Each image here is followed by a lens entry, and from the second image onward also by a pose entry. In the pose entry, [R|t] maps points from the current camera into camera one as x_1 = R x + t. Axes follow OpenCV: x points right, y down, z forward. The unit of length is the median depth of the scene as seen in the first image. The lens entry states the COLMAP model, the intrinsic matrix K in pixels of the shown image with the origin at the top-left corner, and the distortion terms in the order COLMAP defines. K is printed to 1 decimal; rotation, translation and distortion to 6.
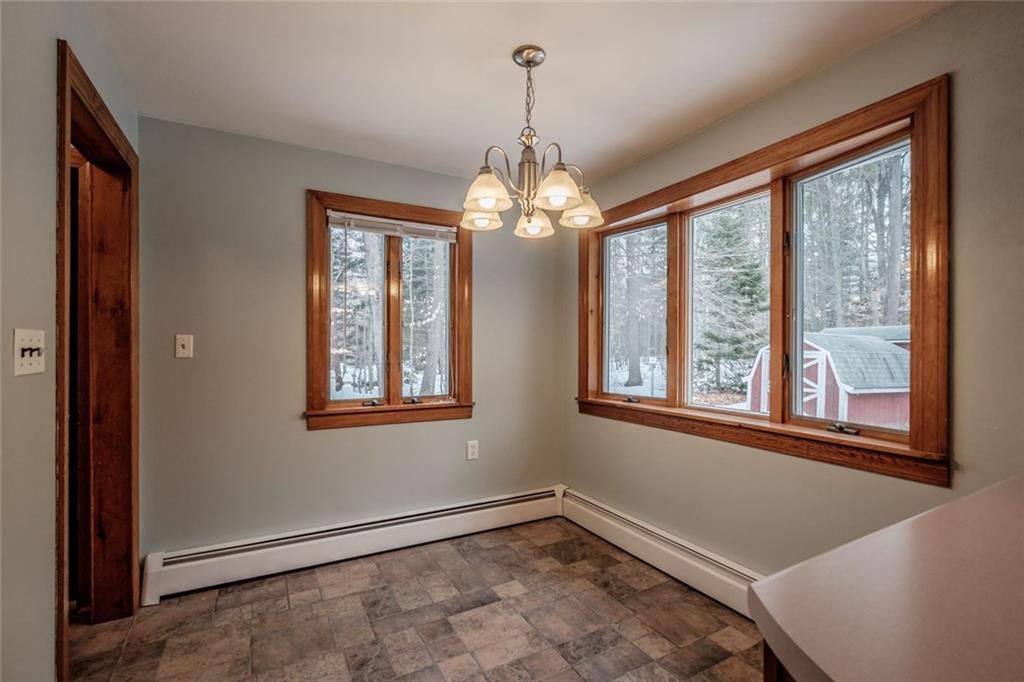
lens RADIAL K [[452.5, 0, 516.6], [0, 452.5, 348.6], [0, 0, 1]] dist [-0.001323, -0.000601]
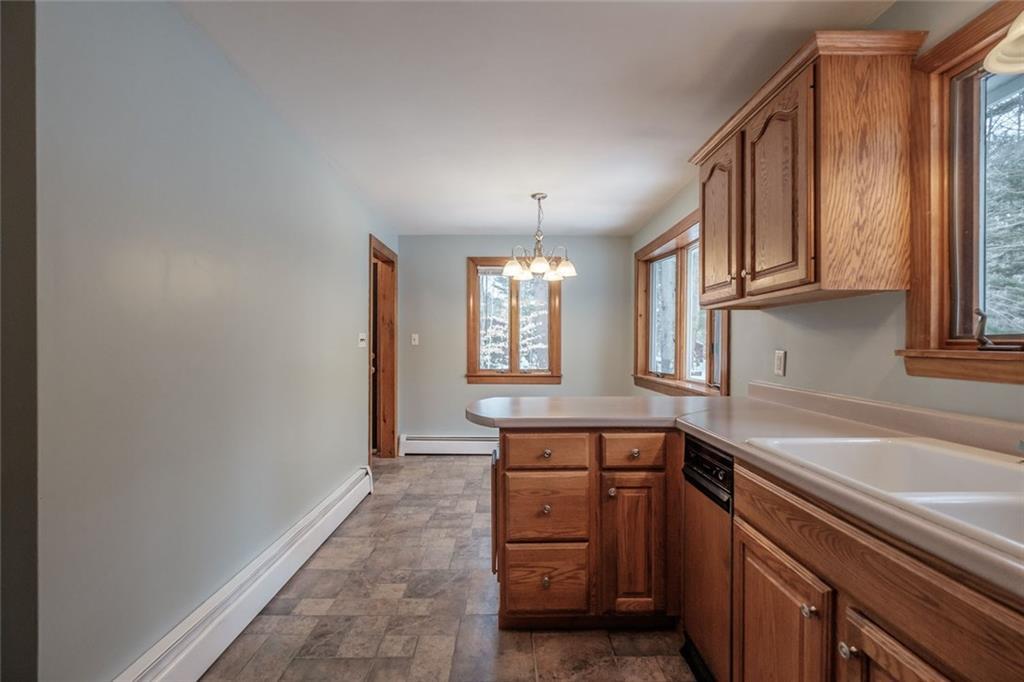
lens RADIAL K [[449.9, 0, 517.1], [0, 449.9, 345.7], [0, 0, 1]] dist [-0.001805, -0.000190]
pose [[0.883049, 0.002817, -0.469272, 0.659679], [-0.001975, 0.999995, 0.002287, 0.017335], [0.469276, -0.001093, 0.883051, -0.619538]]
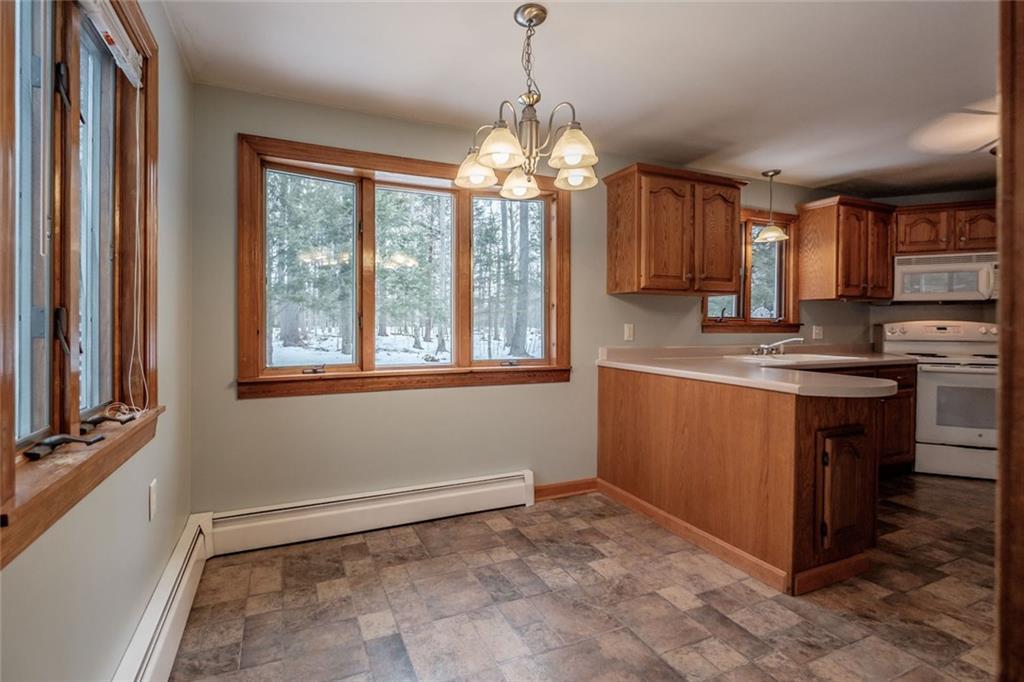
lens RADIAL K [[475.8, 0, 455.2], [0, 475.8, 330.4], [0, 0, 1]] dist [0.000421, -0.000291]
pose [[0.125894, -0.008432, 0.992008, -0.775200], [-0.001229, 0.999962, 0.008656, 0.035204], [-0.992043, -0.002309, 0.125879, 0.766671]]
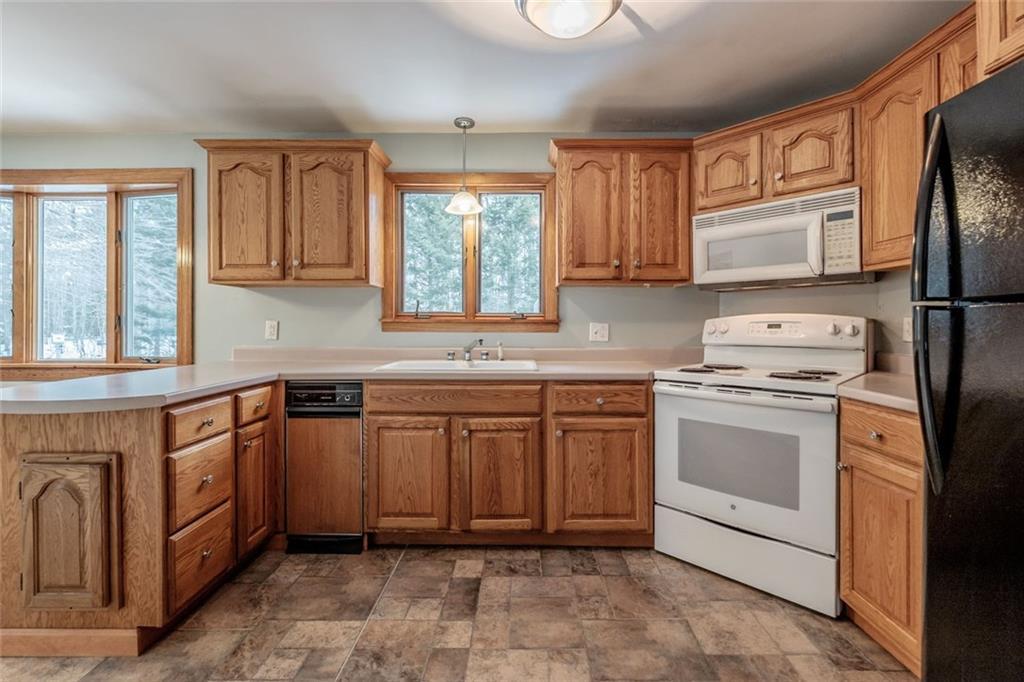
lens RADIAL K [[459.5, 0, 505.2], [0, 459.5, 326.9], [0, 0, 1]] dist [-0.001239, -0.000071]
pose [[0.501371, 0.000971, 0.865232, -0.044592], [-0.001364, 0.999999, -0.000332, 0.044194], [-0.865231, -0.001013, 0.501372, -0.720988]]
